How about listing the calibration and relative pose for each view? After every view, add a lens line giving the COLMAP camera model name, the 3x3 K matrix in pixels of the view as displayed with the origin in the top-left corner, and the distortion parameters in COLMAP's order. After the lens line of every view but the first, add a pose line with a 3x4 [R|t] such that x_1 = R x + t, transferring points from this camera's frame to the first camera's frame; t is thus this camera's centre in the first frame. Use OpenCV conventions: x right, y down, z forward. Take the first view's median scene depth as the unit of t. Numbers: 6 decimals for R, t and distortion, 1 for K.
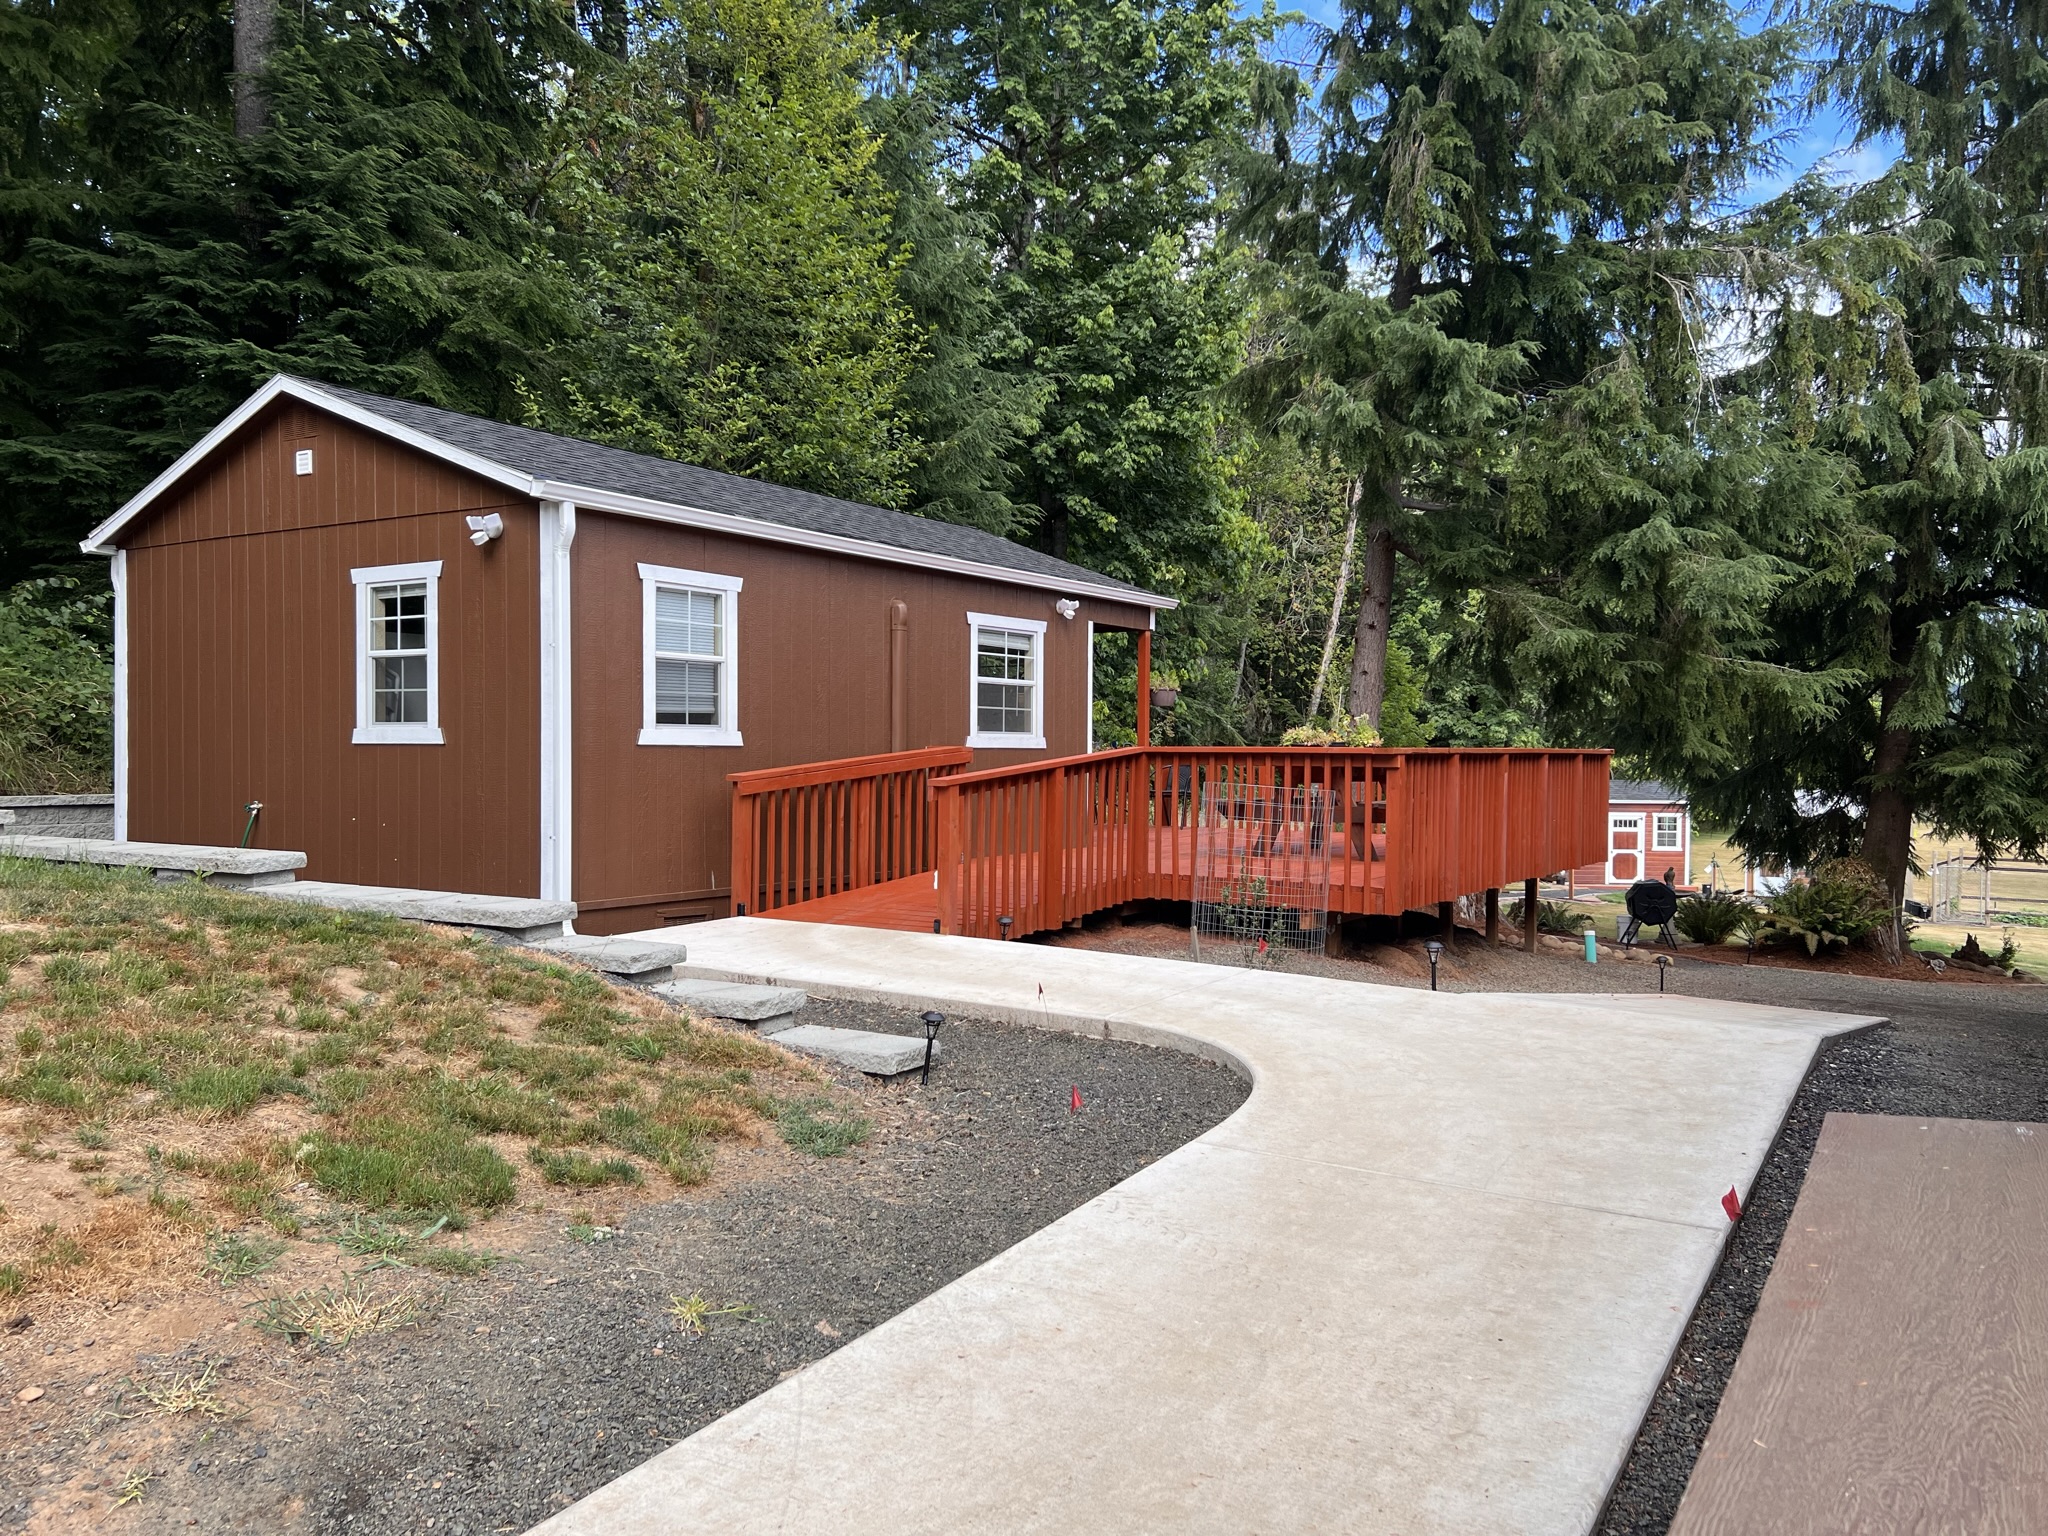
lens RADIAL K [[1540.7, 0, 1022.5], [0, 1540.7, 777.4], [0, 0, 1]] dist [0.051041, -0.055415]
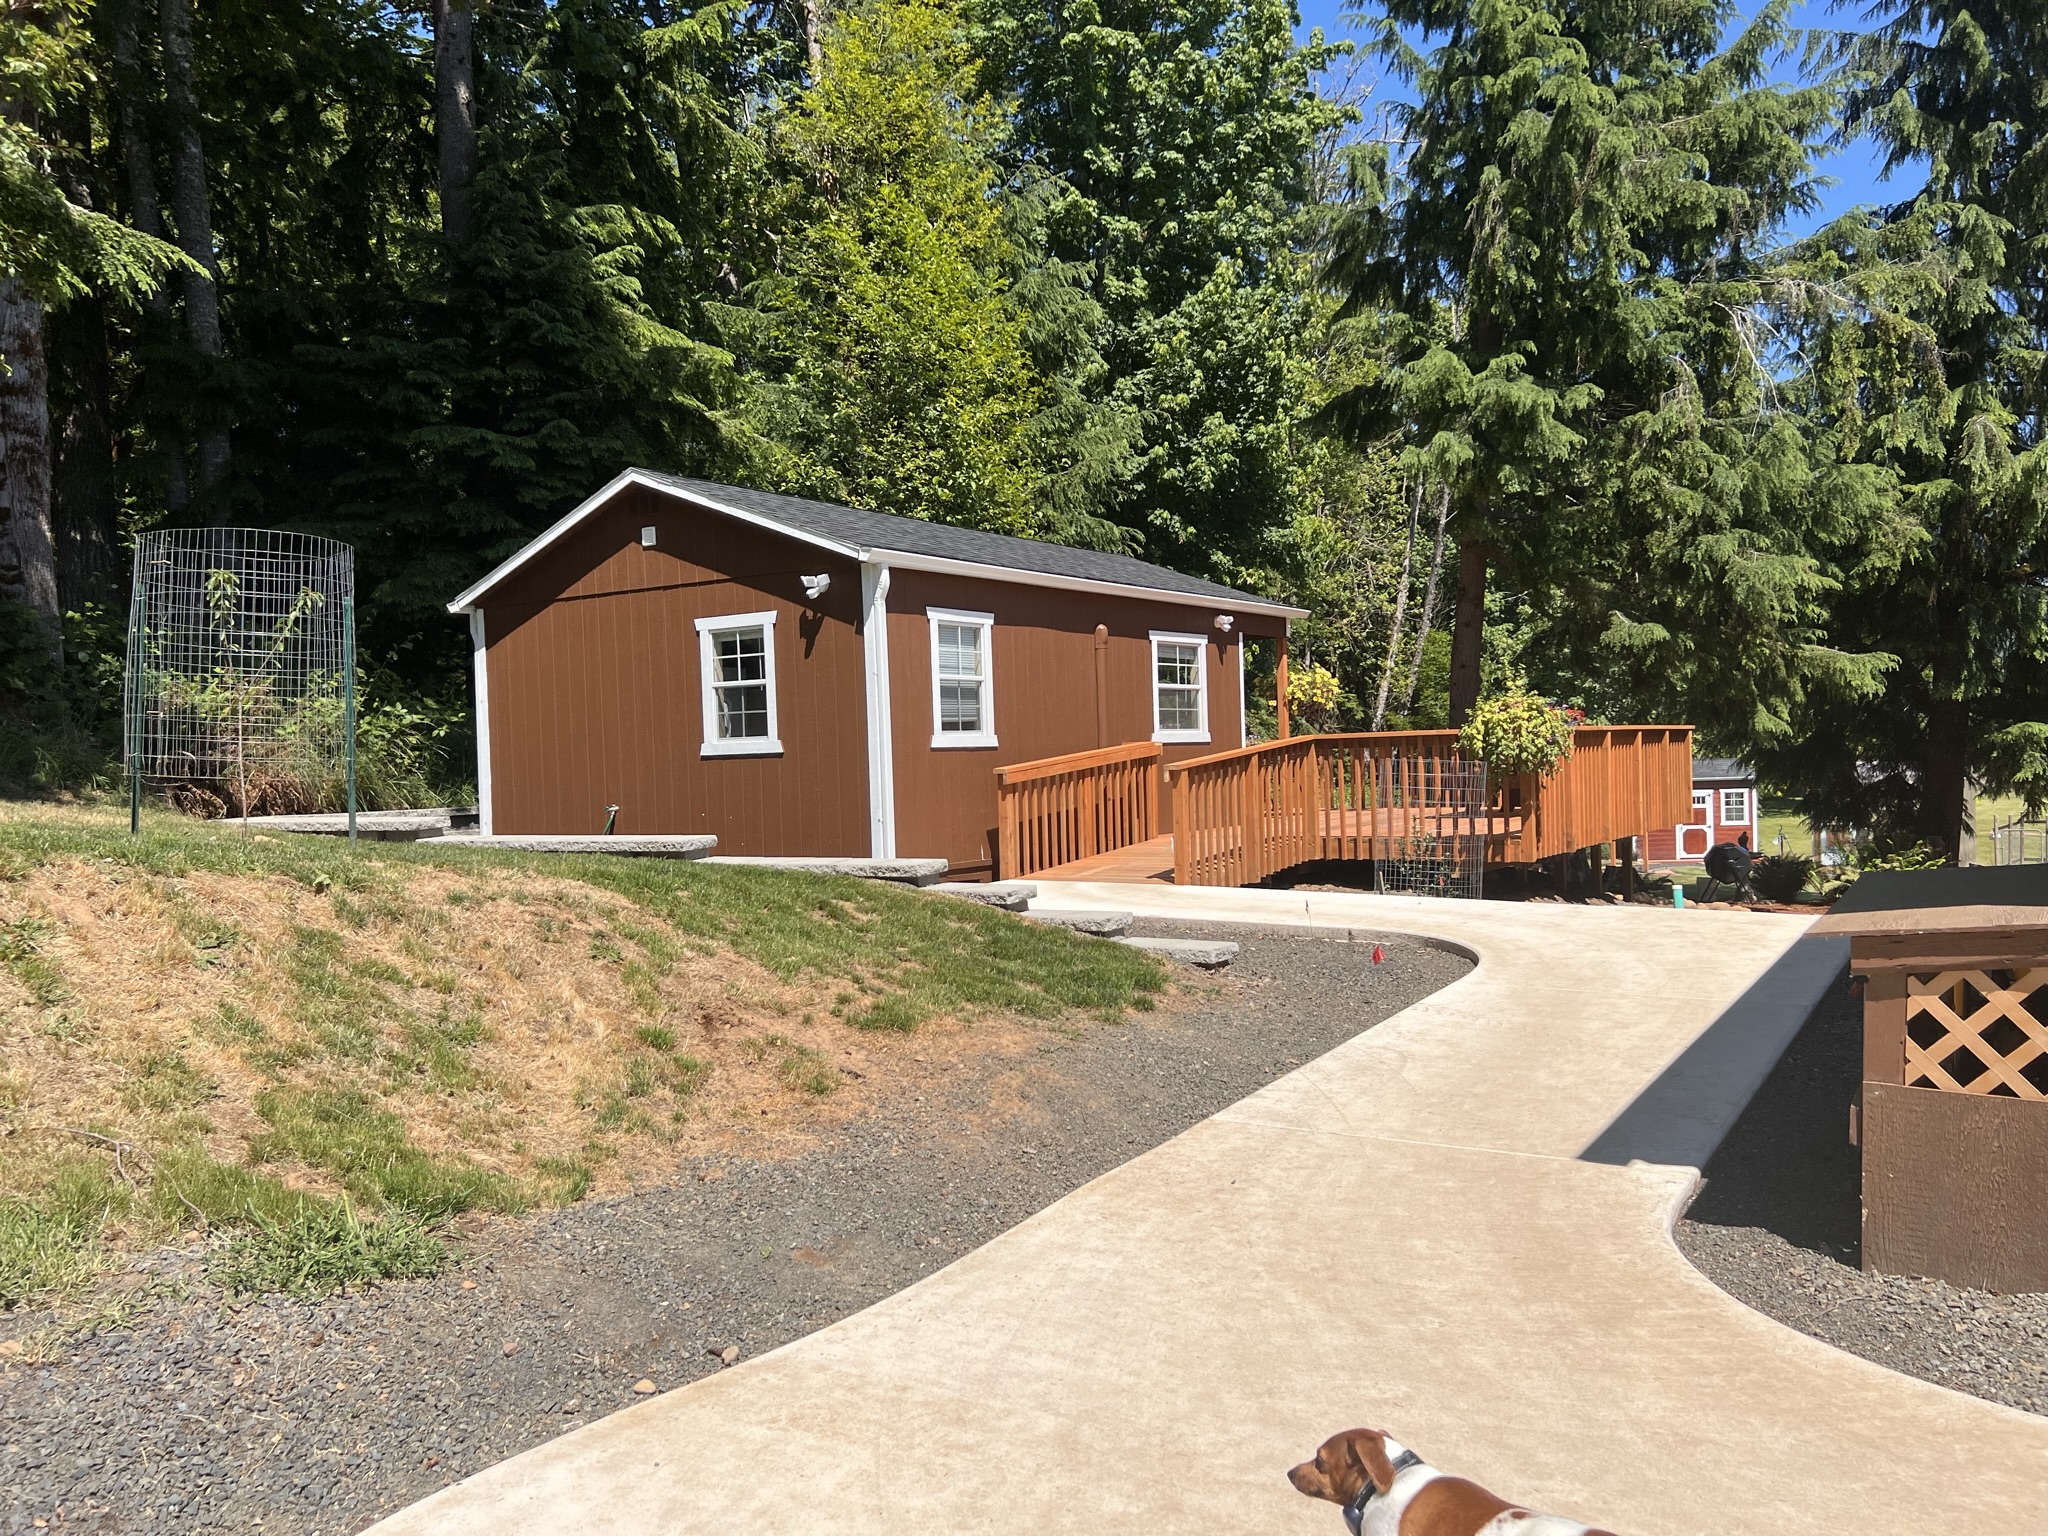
lens RADIAL K [[1553.6, 0, 1044.5], [0, 1553.6, 760.5], [0, 0, 1]] dist [0.038414, -0.002356]
pose [[0.999184, -0.035970, -0.018385, -0.082430], [0.035704, 0.999256, -0.014550, 0.007559], [0.018894, 0.013881, 0.999725, -0.182378]]
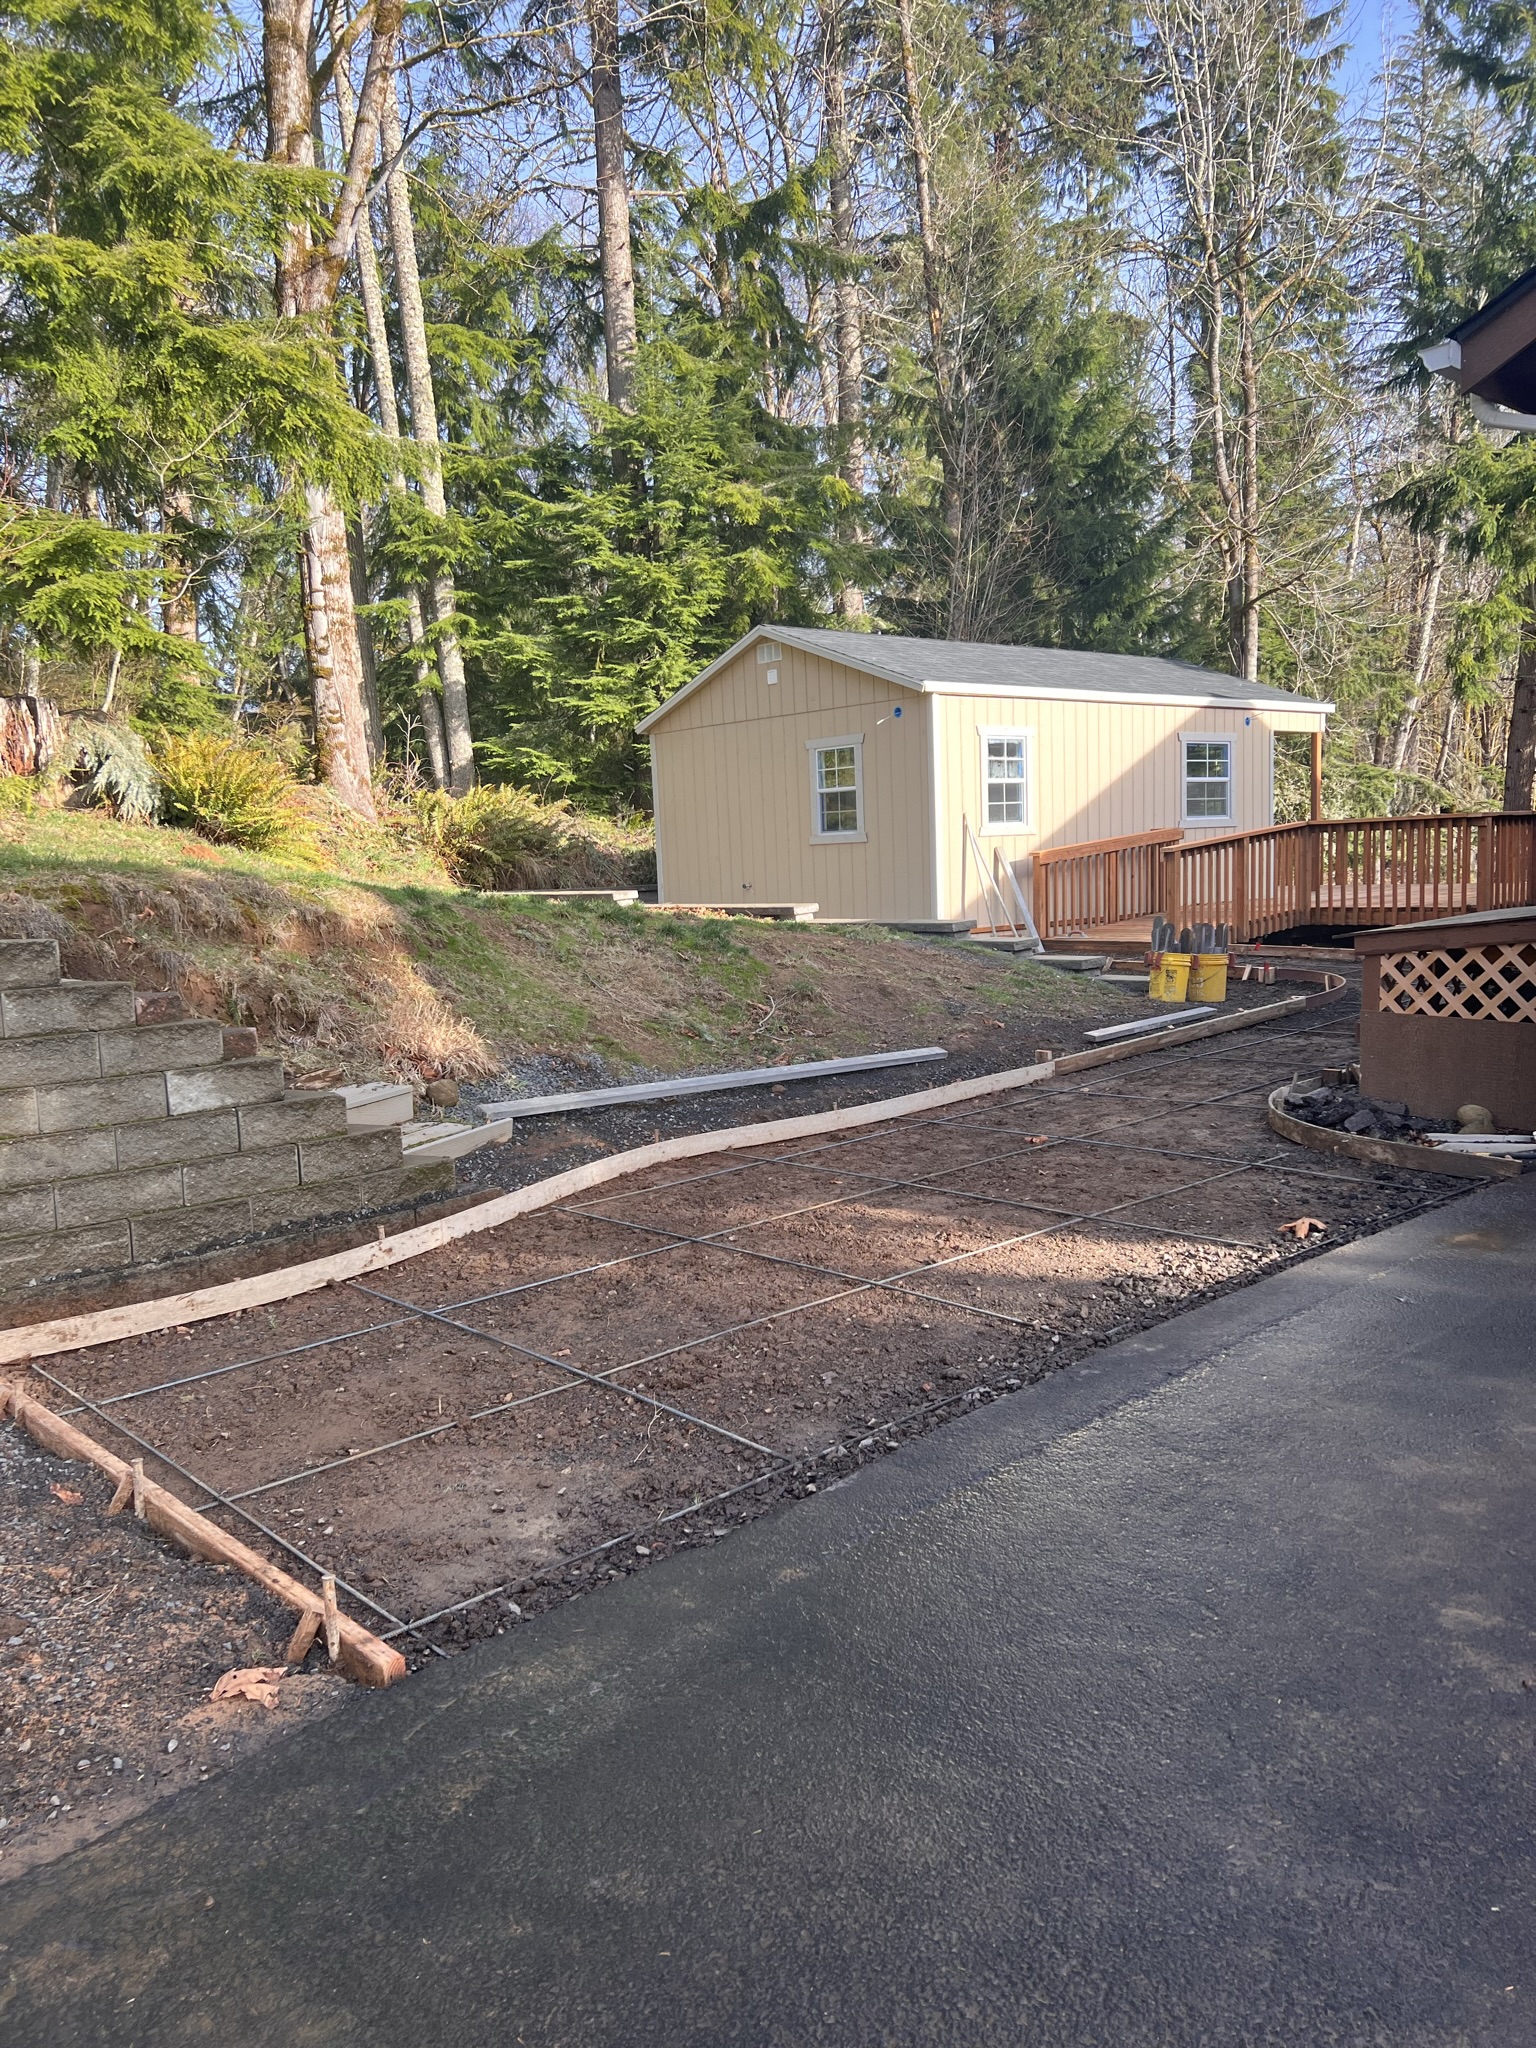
lens RADIAL K [[1540.7, 0, 768.0], [0, 1540.7, 1024.0], [0, 0, 1]] dist [0.051041, -0.055415]
pose [[0.960218, -0.017367, -0.278711, -0.004952], [0.044480, 0.994834, 0.091253, 0.011738], [0.275686, -0.100020, 0.956030, -0.425559]]
